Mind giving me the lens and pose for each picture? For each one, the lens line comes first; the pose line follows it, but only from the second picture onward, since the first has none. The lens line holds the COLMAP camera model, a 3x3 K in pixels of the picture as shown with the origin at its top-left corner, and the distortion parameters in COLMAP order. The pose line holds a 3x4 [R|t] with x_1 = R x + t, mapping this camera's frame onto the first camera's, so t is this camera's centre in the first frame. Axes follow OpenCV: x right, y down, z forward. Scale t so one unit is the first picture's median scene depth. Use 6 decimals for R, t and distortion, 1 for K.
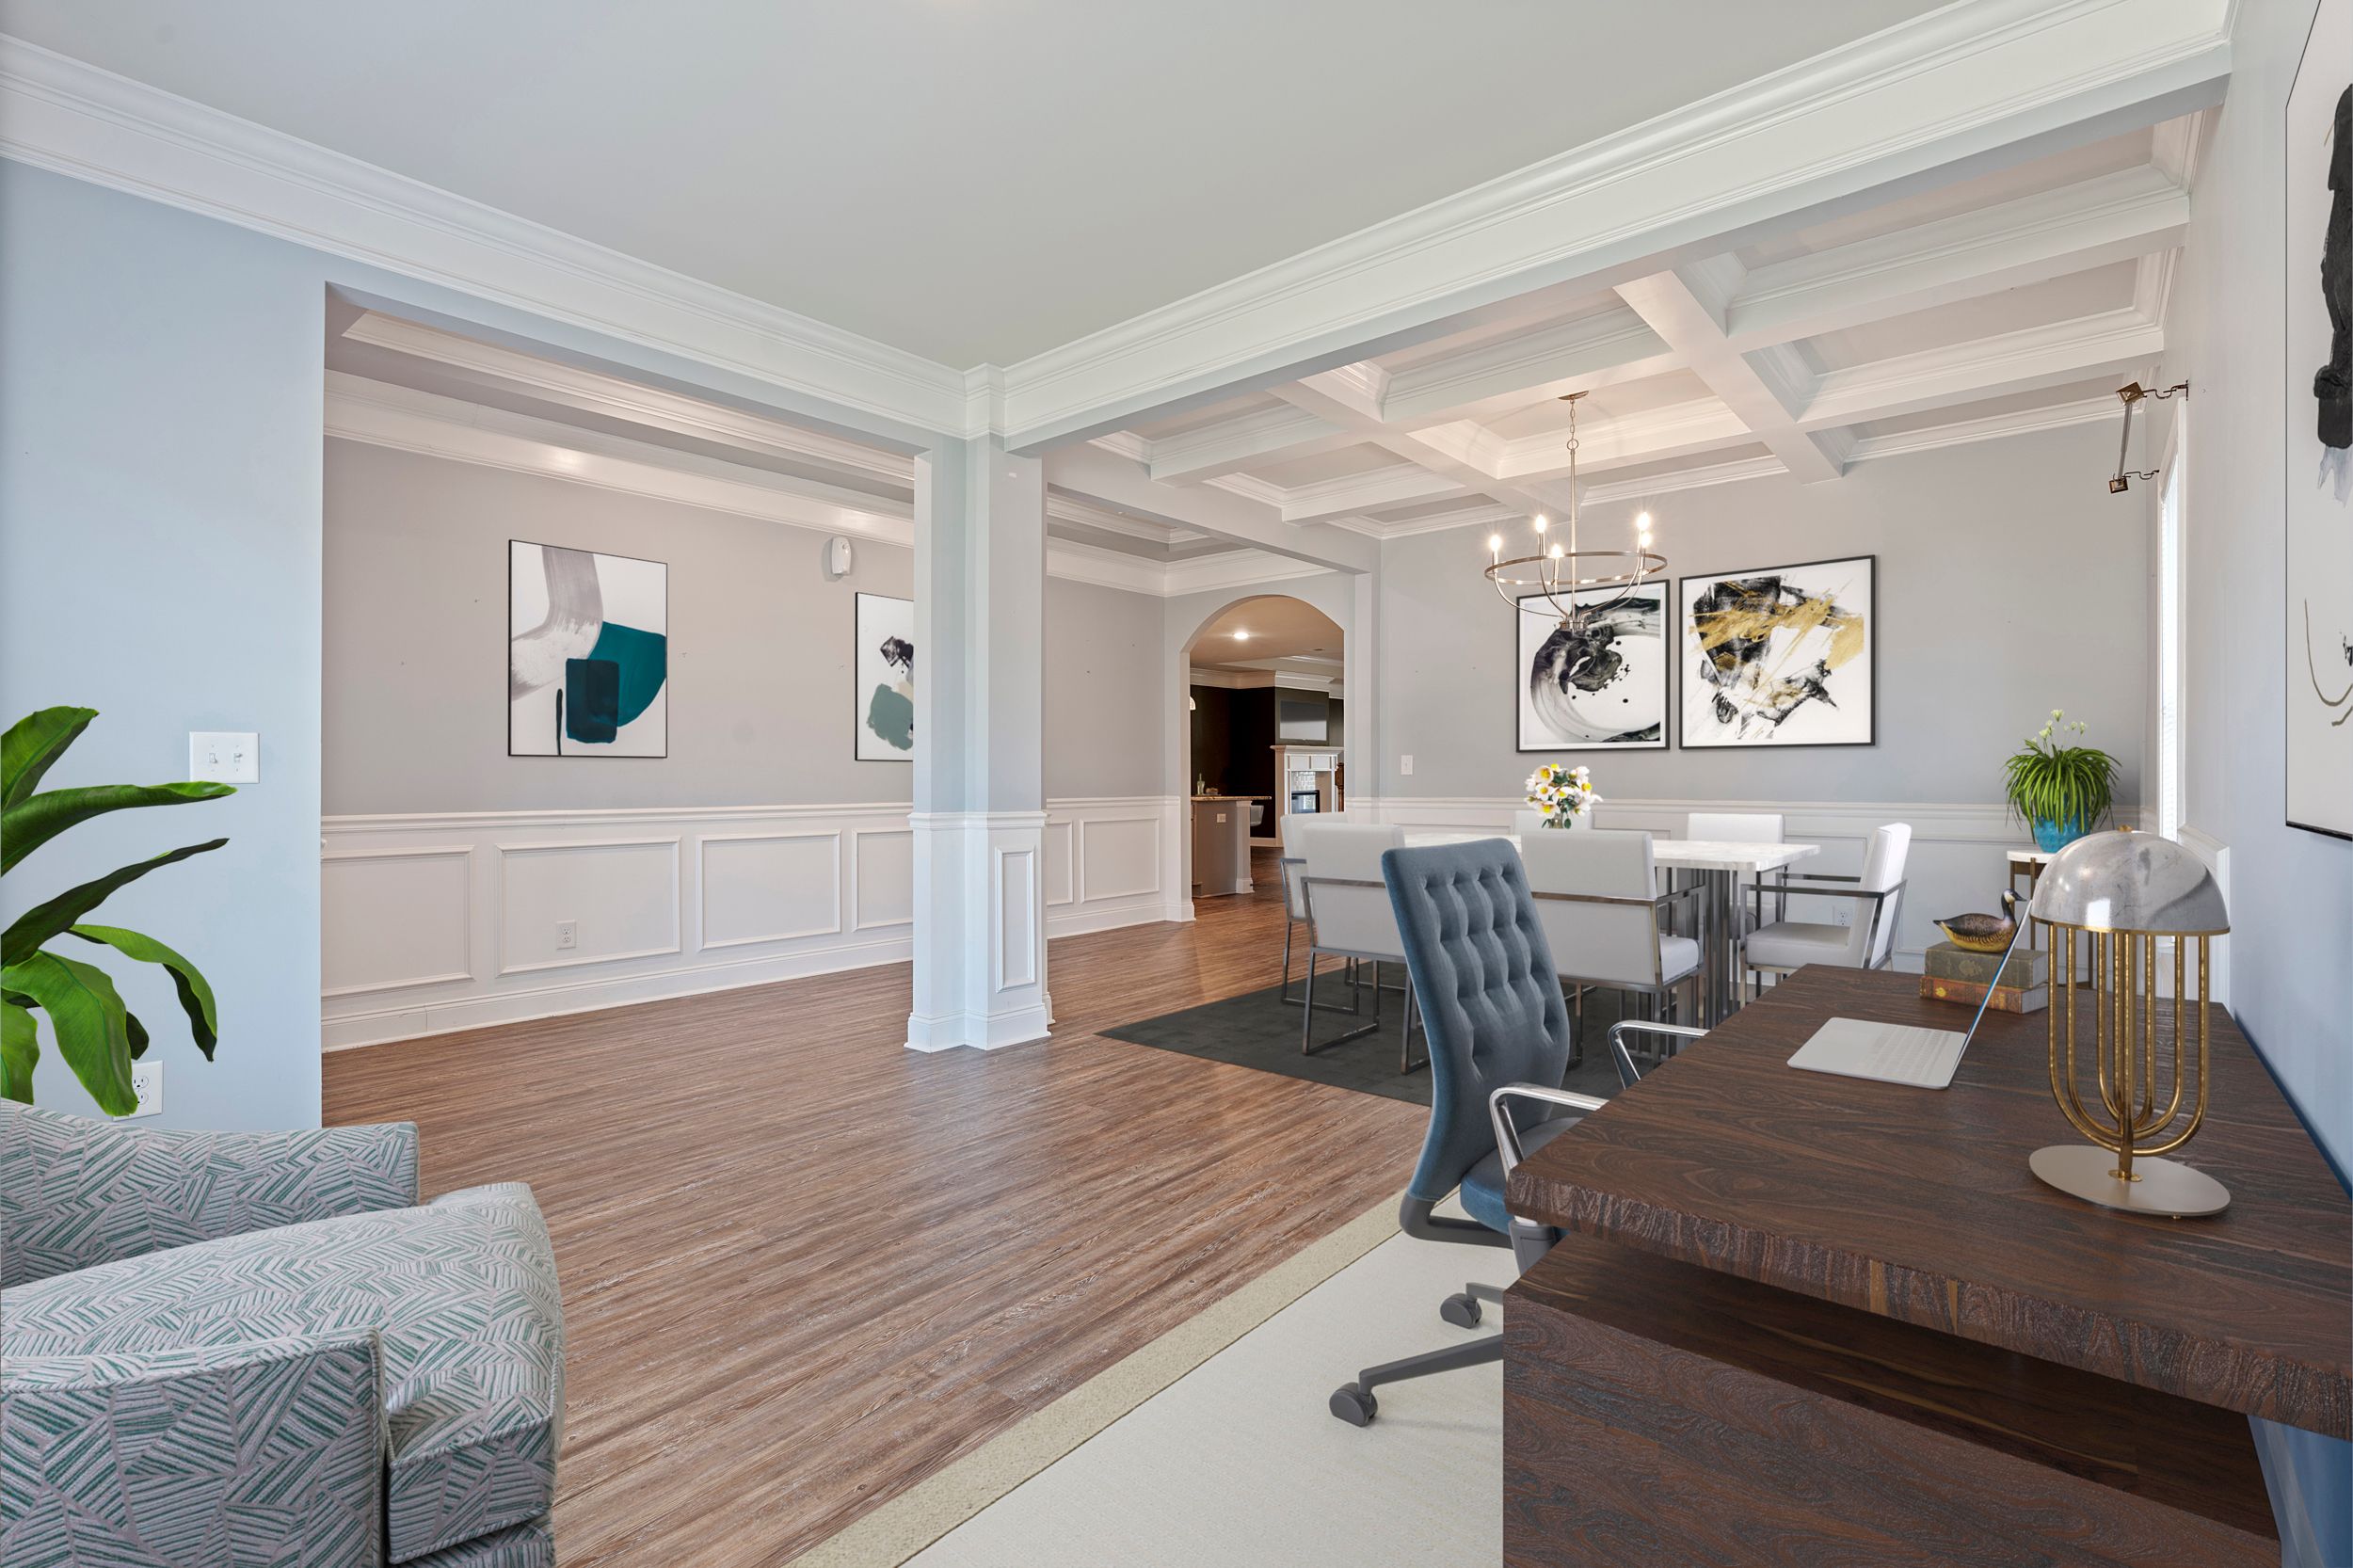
lens RADIAL K [[1058.9, 0, 1183.1], [0, 1058.9, 780.7], [0, 0, 1]] dist [-0.006137, 0.001867]
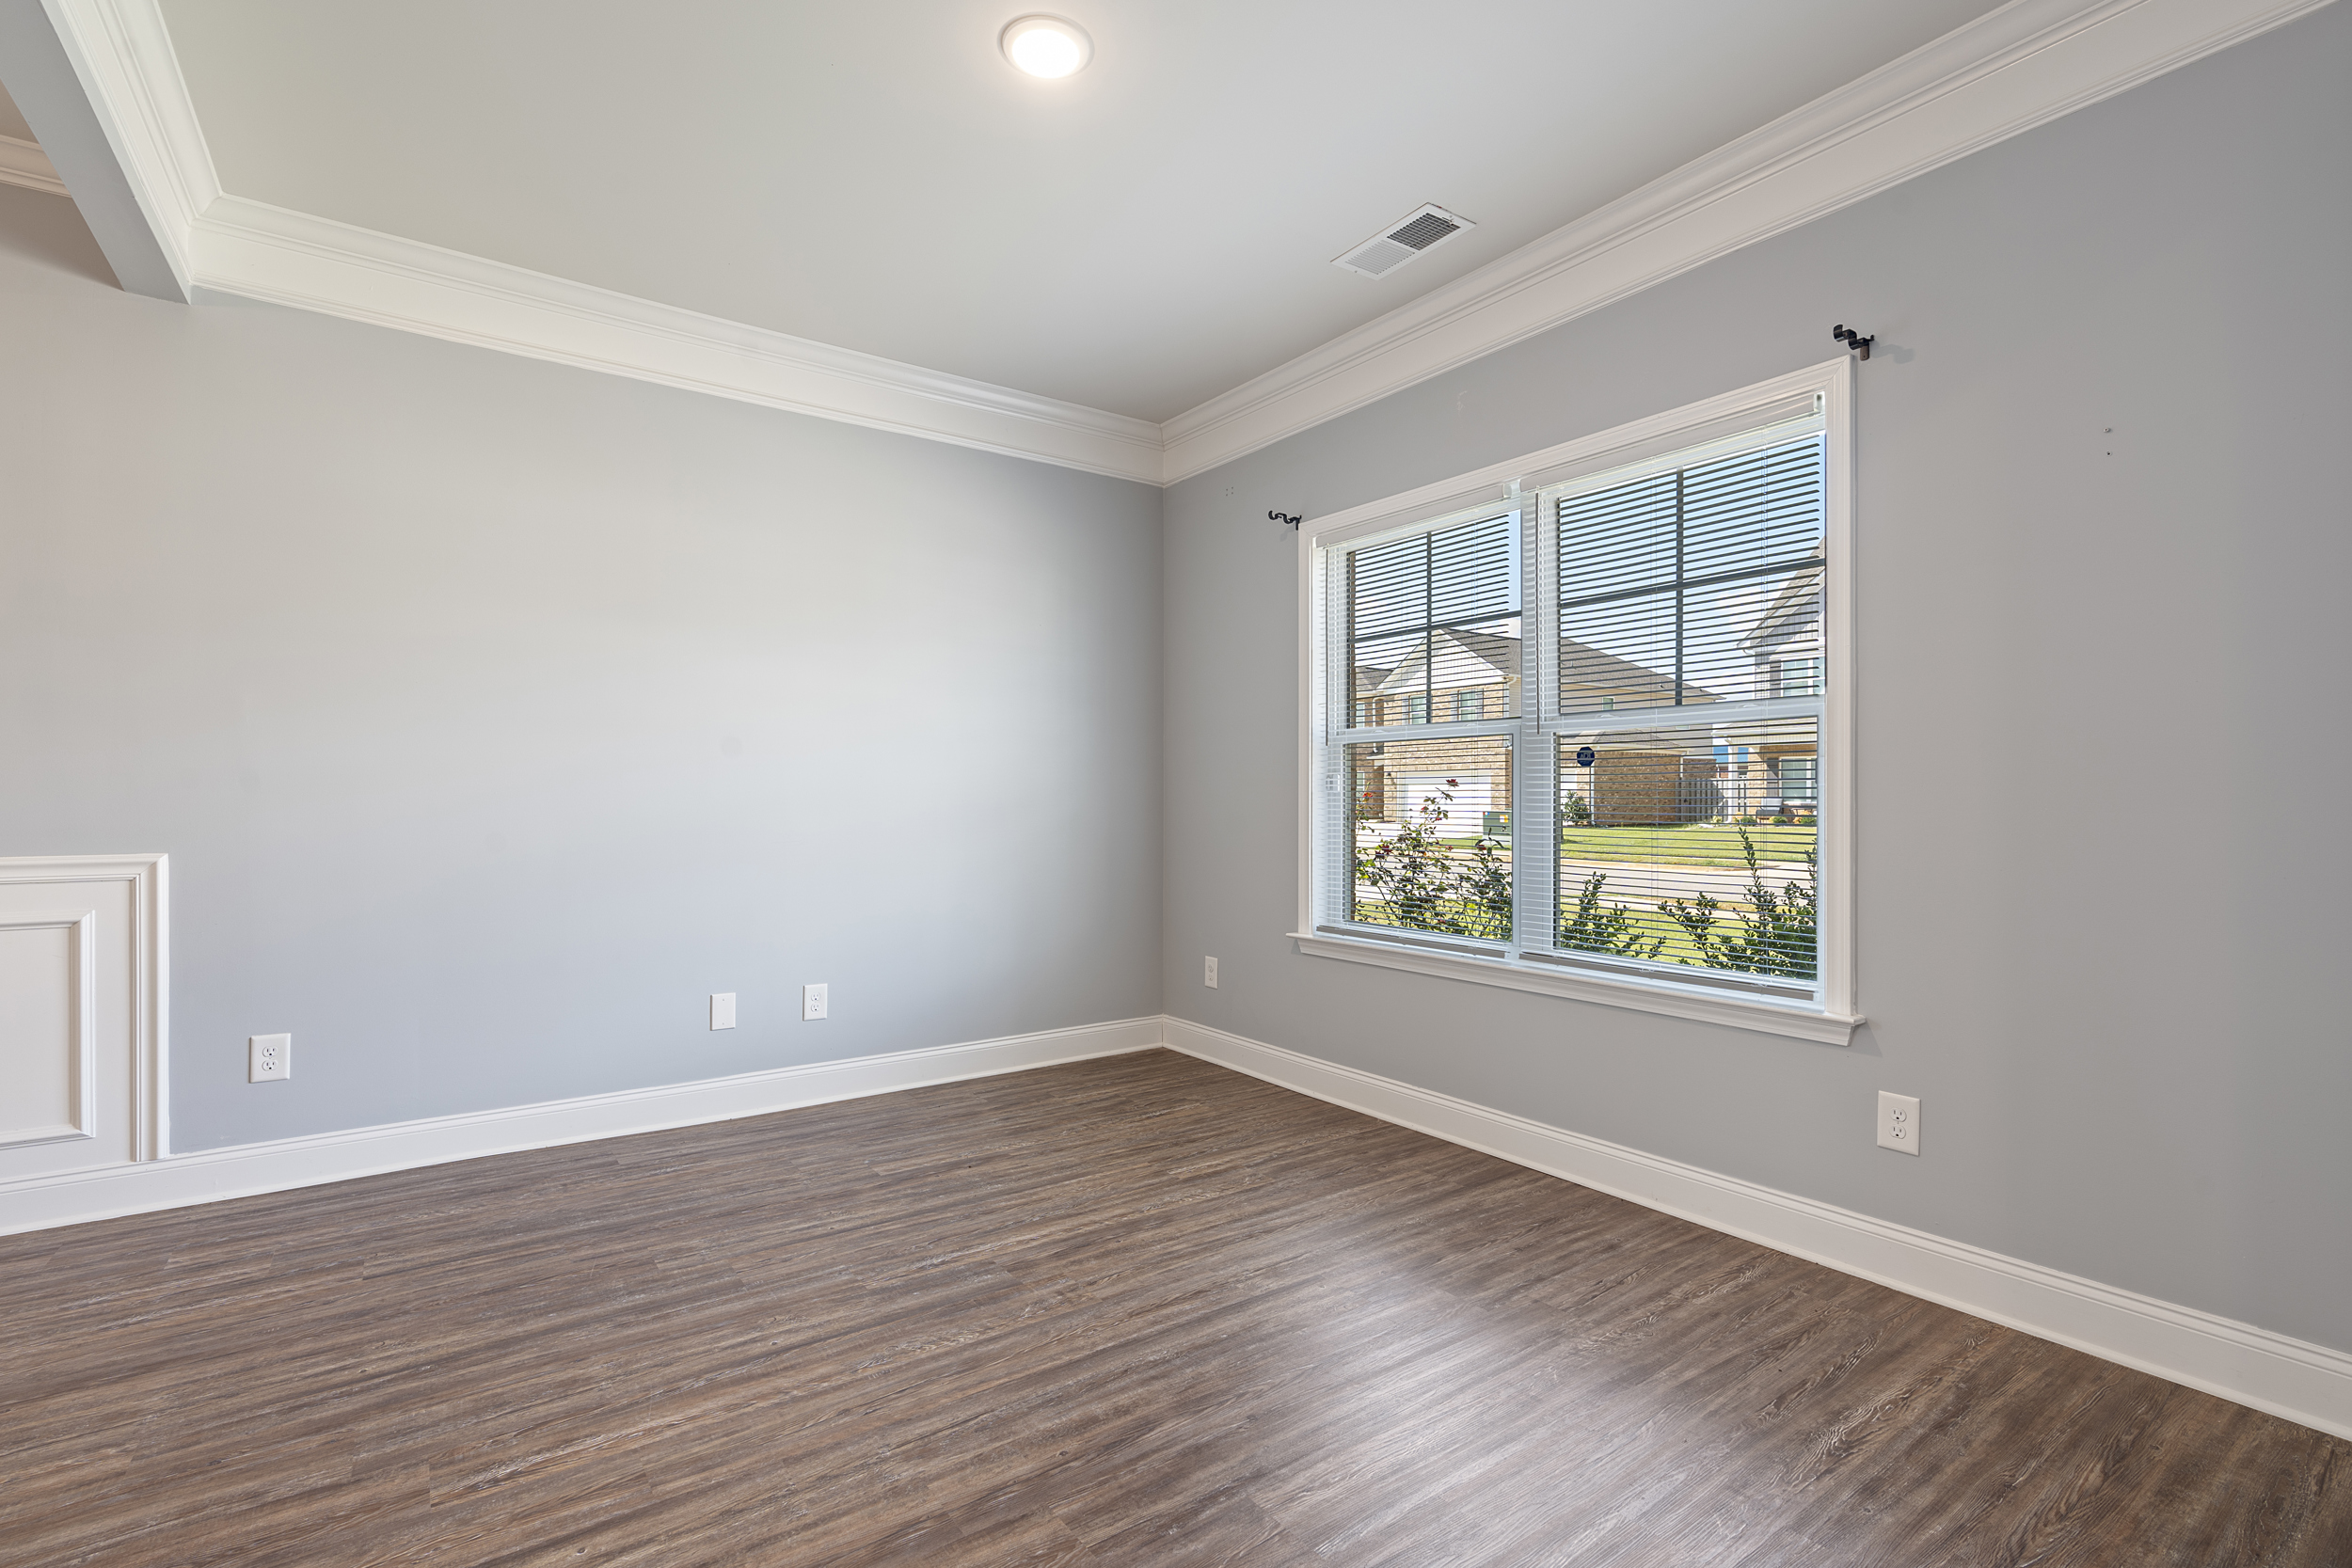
lens RADIAL K [[1058.3, 0, 1182.6], [0, 1058.3, 780.7], [0, 0, 1]] dist [-0.006137, 0.001867]
pose [[-0.970217, 0.006379, 0.242154, -0.579067], [0.002099, 0.999837, -0.017929, -0.003194], [-0.242229, -0.016887, -0.970072, 1.859163]]
